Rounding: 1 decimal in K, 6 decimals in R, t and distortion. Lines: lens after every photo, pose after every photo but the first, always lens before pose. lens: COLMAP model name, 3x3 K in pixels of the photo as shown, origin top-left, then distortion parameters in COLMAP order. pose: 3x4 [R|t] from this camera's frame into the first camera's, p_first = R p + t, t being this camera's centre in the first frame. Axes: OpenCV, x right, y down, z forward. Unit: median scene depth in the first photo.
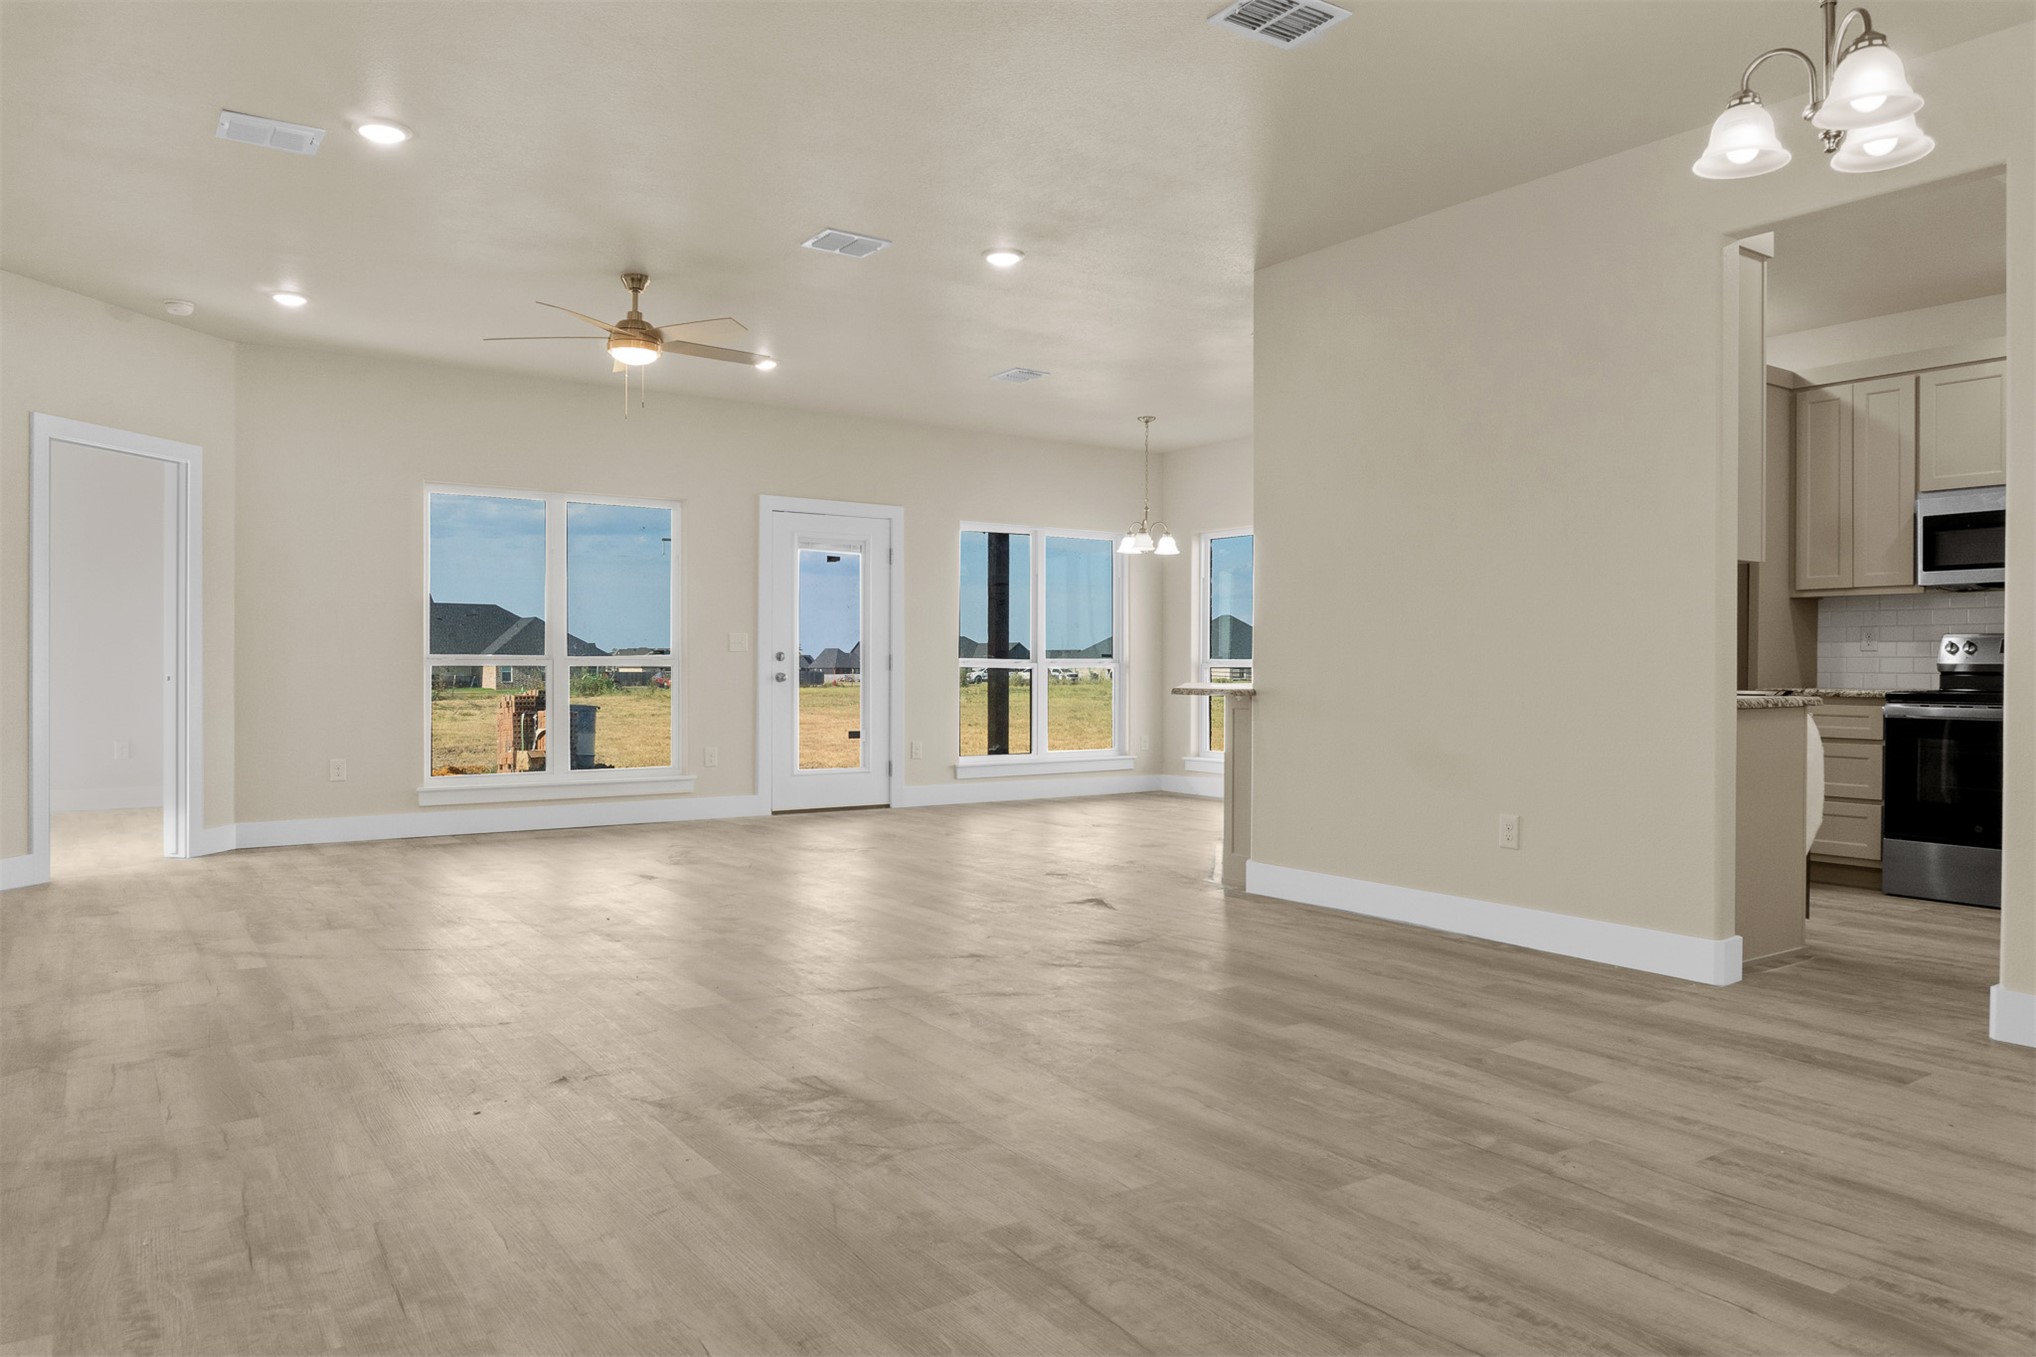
lens RADIAL K [[1374.8, 0, 1007.4], [0, 1374.8, 678.3], [0, 0, 1]] dist [-0.018753, -0.002864]
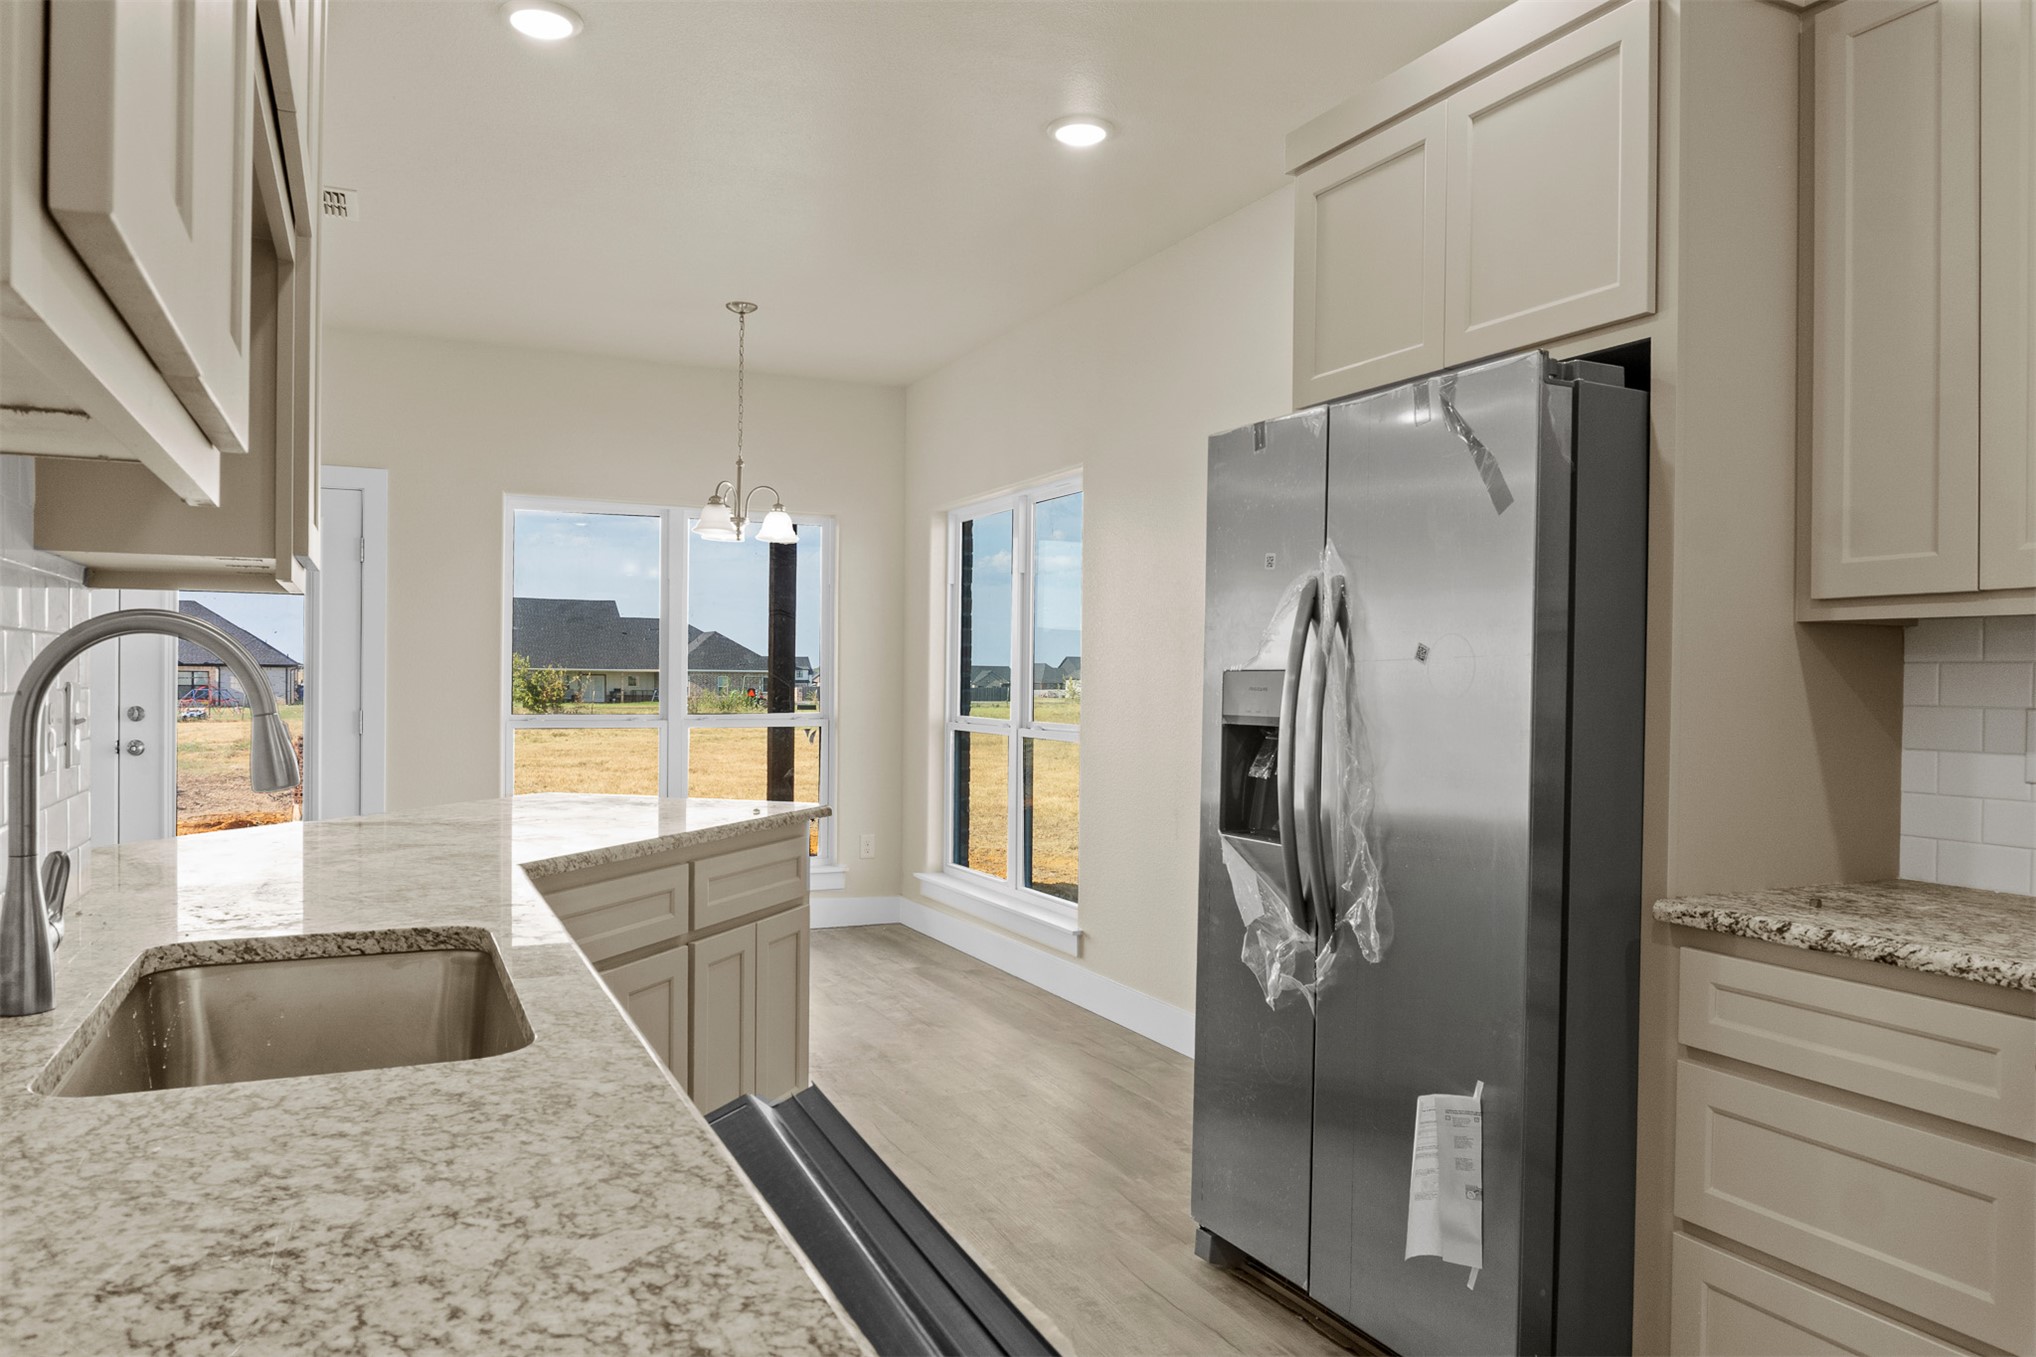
lens RADIAL K [[1374.8, 0, 1019.8], [0, 1374.8, 684.0], [0, 0, 1]] dist [-0.018753, -0.002864]
pose [[0.986704, 0.007876, -0.162337, 0.459540], [-0.008852, 0.999947, -0.005294, -0.042131], [0.162287, 0.006660, 0.986721, 0.665623]]
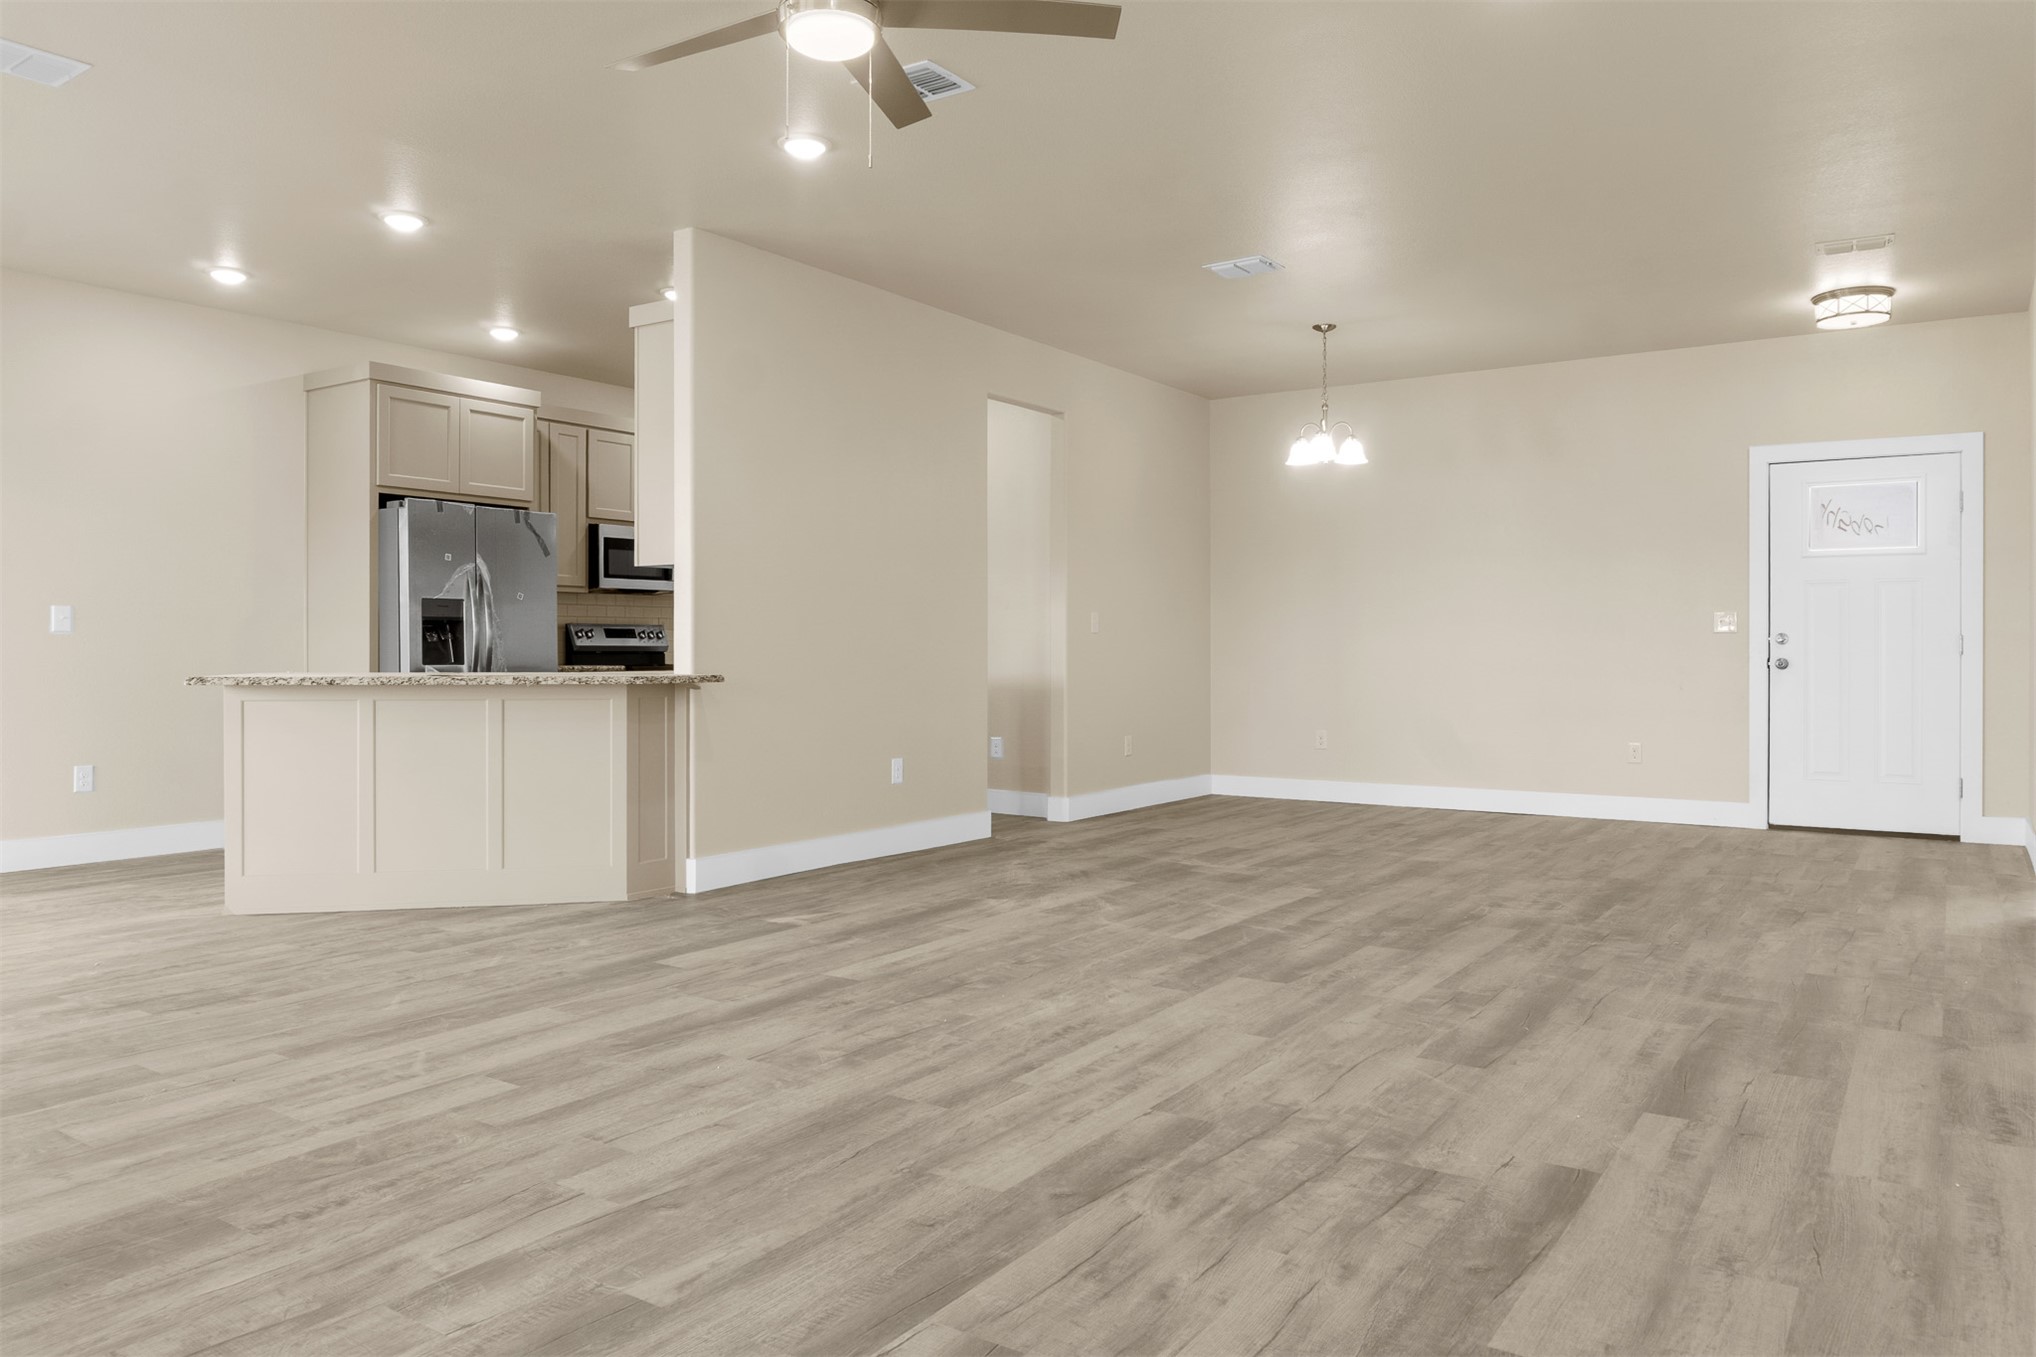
lens RADIAL K [[1374.8, 0, 1012.4], [0, 1374.8, 659.8], [0, 0, 1]] dist [-0.018753, -0.002864]
pose [[-0.363950, -0.012113, 0.931340, -0.708304], [0.007154, 0.999850, 0.015800, -0.015105], [-0.931391, 0.012413, -0.363808, 1.072500]]
